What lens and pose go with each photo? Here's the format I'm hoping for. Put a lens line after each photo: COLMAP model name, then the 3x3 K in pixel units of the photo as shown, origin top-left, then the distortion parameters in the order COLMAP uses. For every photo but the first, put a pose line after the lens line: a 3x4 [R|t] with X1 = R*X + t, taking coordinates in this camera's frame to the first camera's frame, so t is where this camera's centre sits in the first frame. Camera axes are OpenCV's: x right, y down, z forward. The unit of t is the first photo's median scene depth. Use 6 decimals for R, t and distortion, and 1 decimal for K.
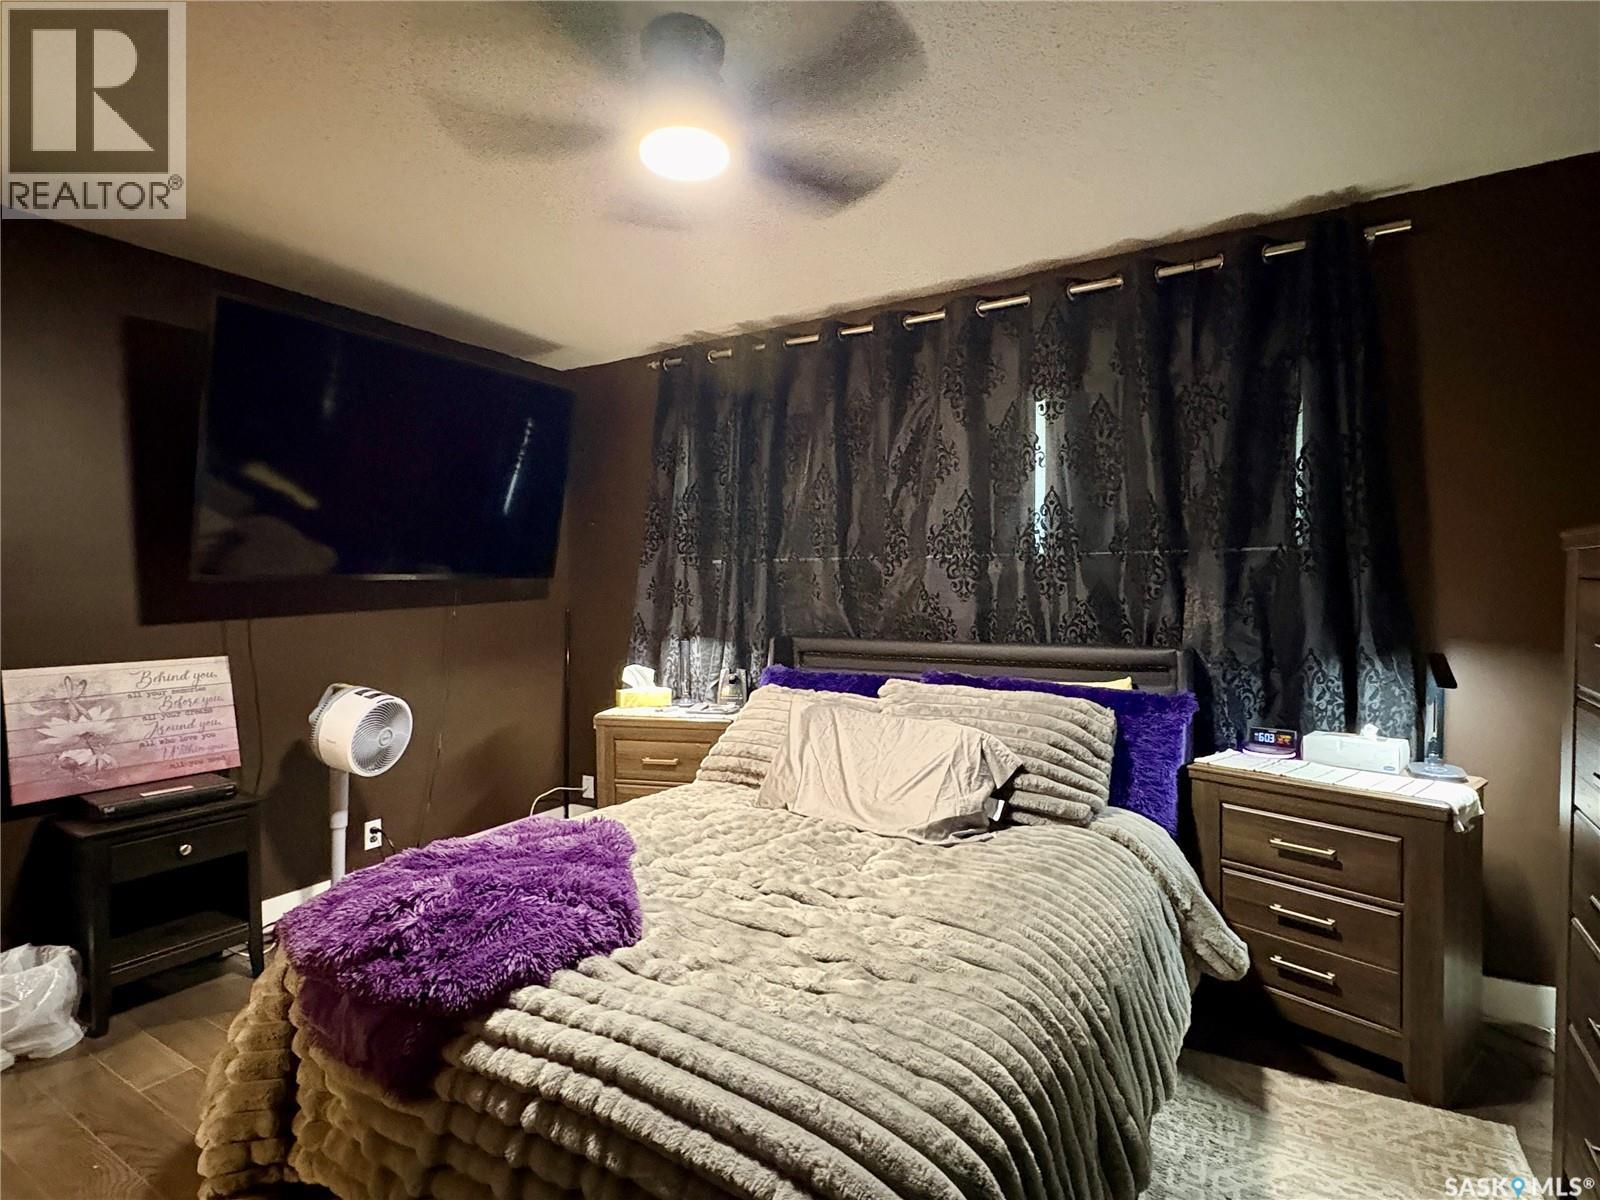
lens RADIAL K [[809.8, 0, 796.1], [0, 809.8, 592.1], [0, 0, 1]] dist [0.006344, 0.000912]
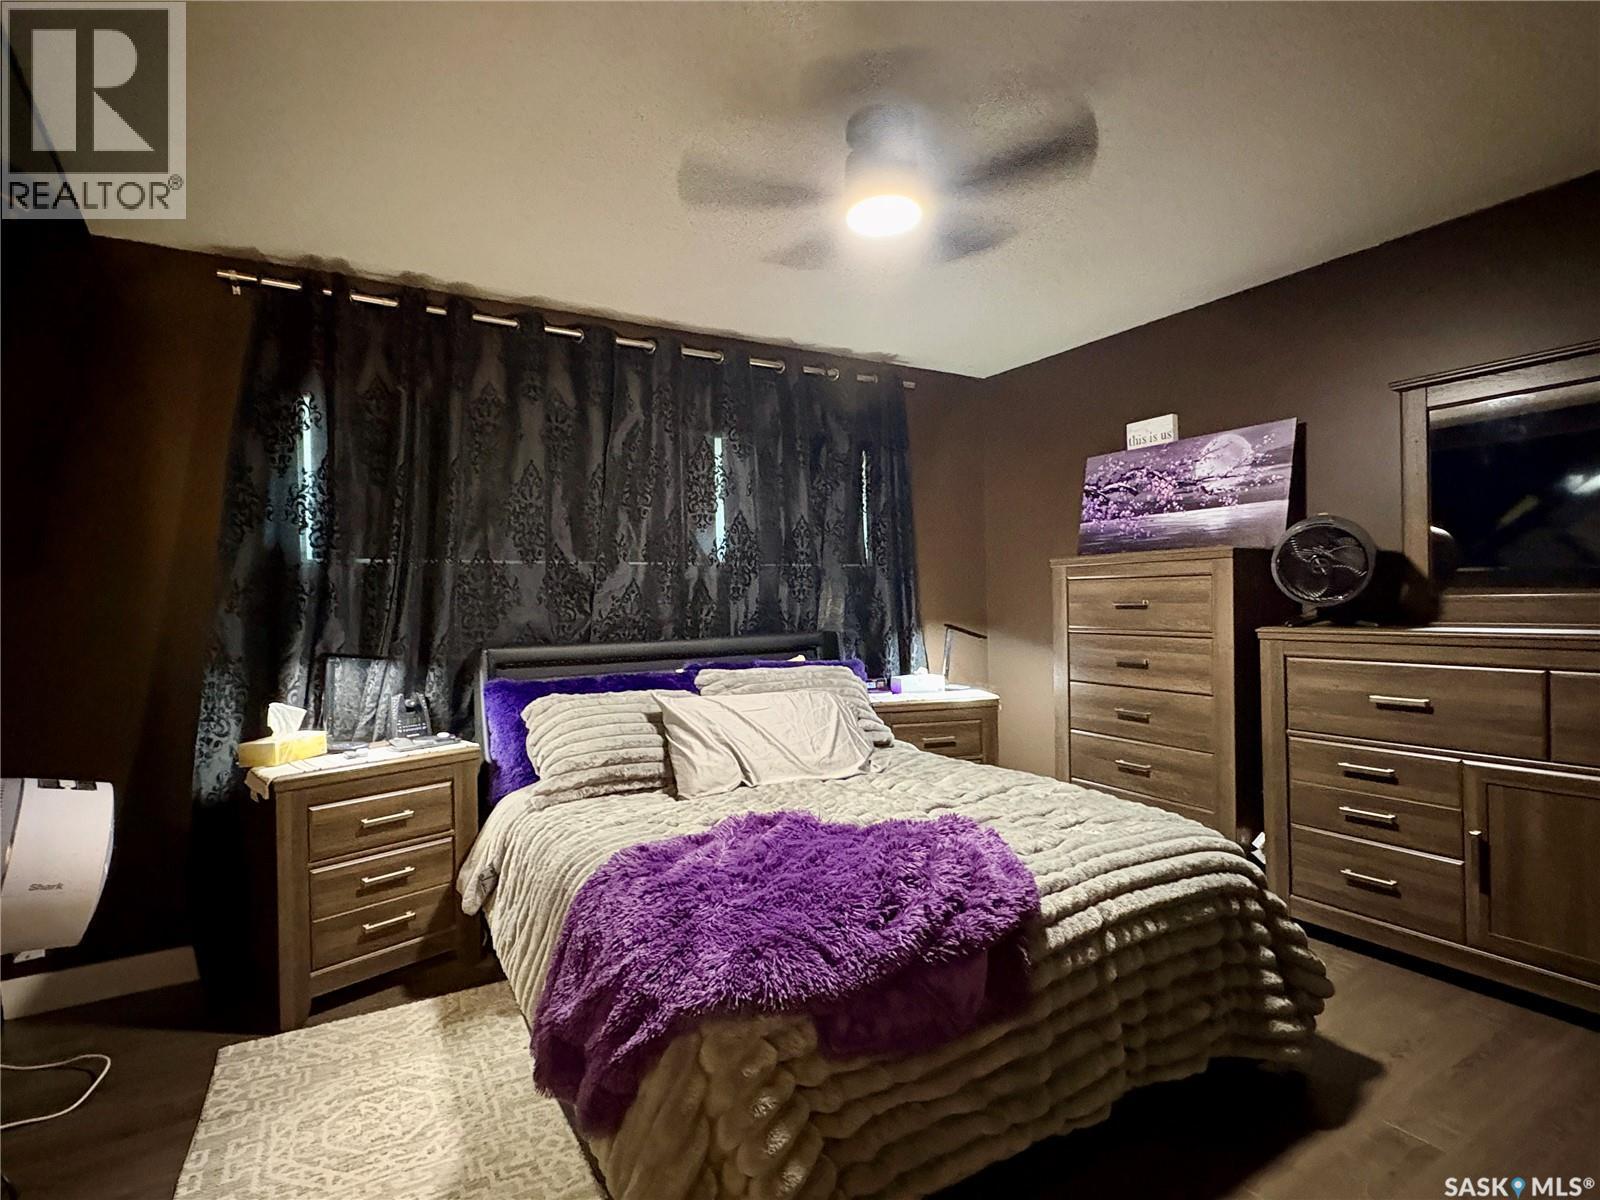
lens RADIAL K [[809.8, 0, 795.9], [0, 809.8, 600.2], [0, 0, 1]] dist [0.006344, 0.000912]
pose [[0.456791, 0.002836, 0.889570, -0.854189], [0.028341, 0.999441, -0.017739, 0.037041], [-0.889123, 0.033314, 0.456455, 0.394978]]
